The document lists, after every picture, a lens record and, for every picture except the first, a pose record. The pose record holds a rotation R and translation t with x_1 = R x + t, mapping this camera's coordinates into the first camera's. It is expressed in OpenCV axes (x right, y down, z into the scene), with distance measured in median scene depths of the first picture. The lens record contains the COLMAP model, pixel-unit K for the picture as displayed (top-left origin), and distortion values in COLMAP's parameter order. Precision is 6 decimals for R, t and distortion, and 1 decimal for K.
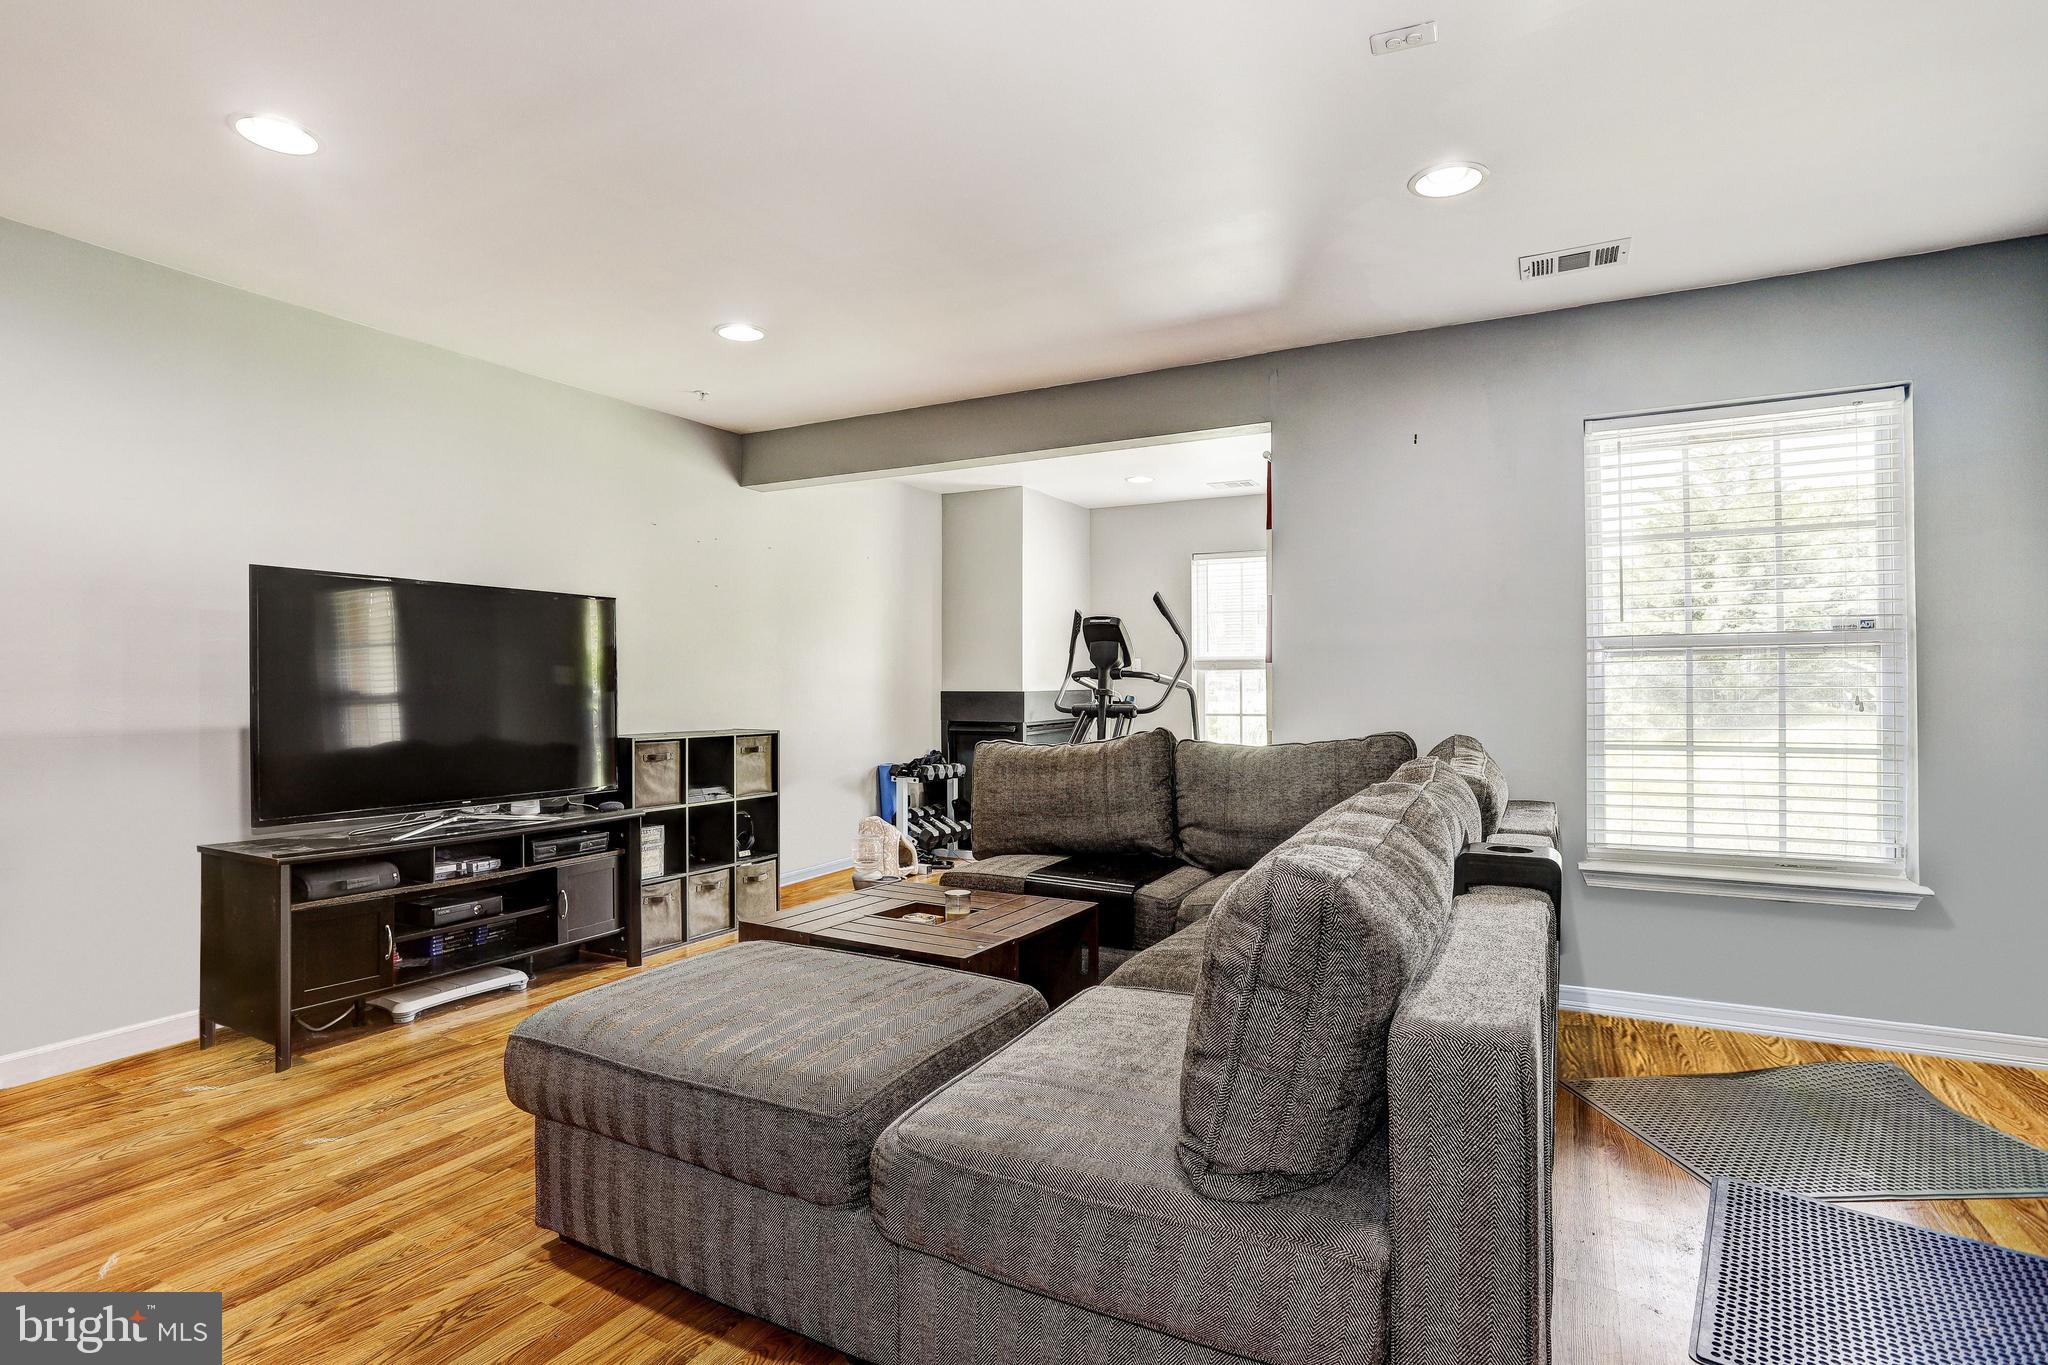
lens RADIAL K [[1004.9, 0, 1023.0], [0, 1004.9, 683.7], [0, 0, 1]] dist [-0.051508, 0.021289]
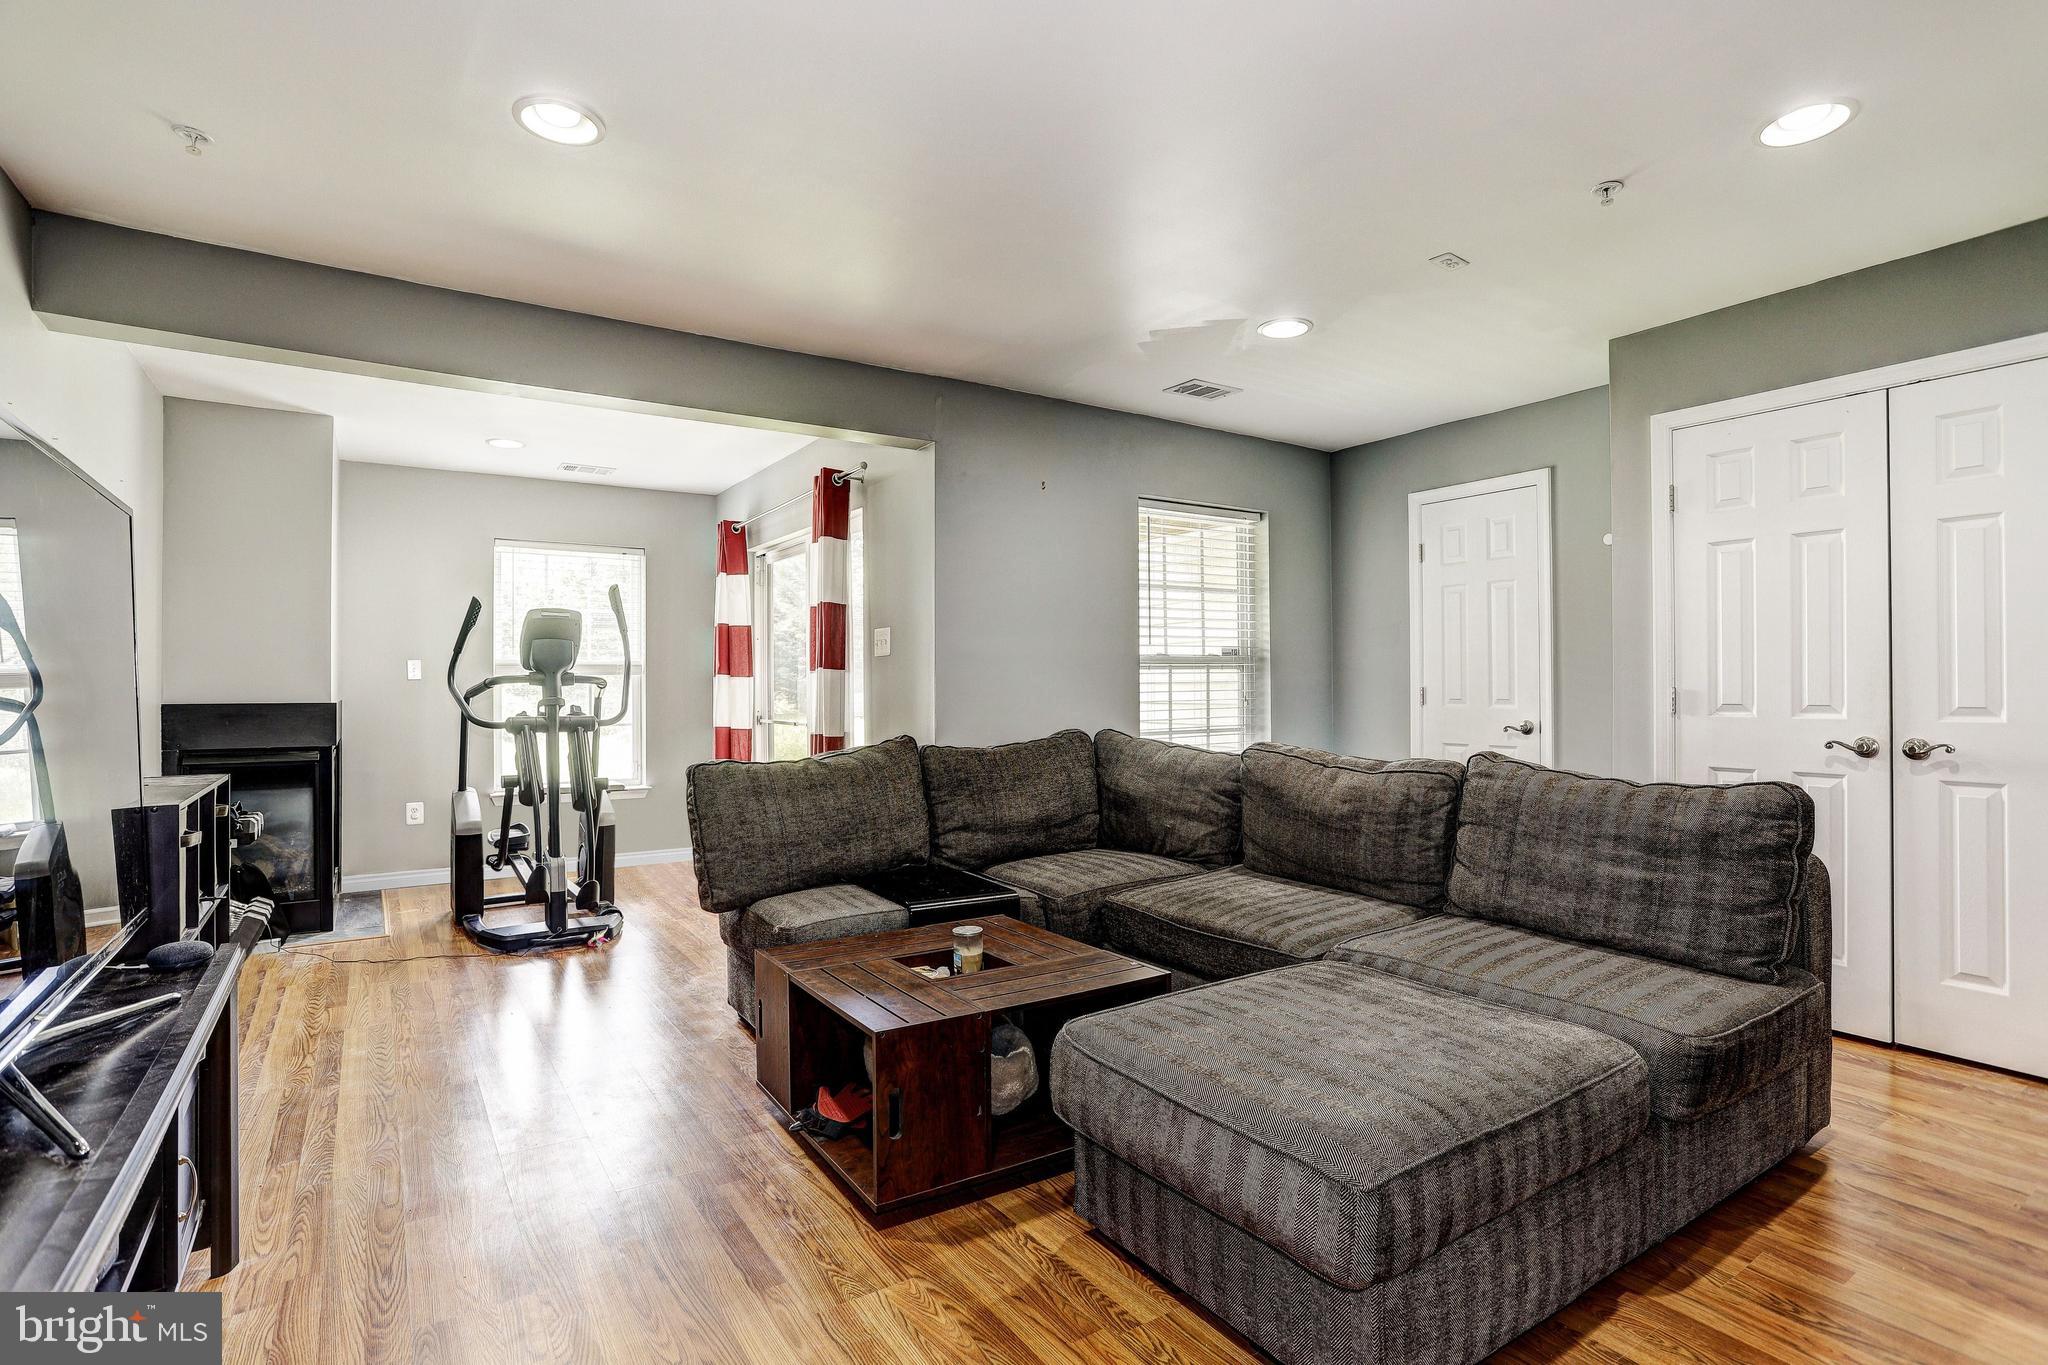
lens RADIAL K [[992.2, 0, 1023.0], [0, 992.2, 684.4], [0, 0, 1]] dist [-0.030770, 0.001073]
pose [[0.492089, 0.000908, 0.870545, -0.692091], [0.003244, 0.999991, -0.002876, -0.003438], [-0.870539, 0.004240, 0.492081, 0.454281]]
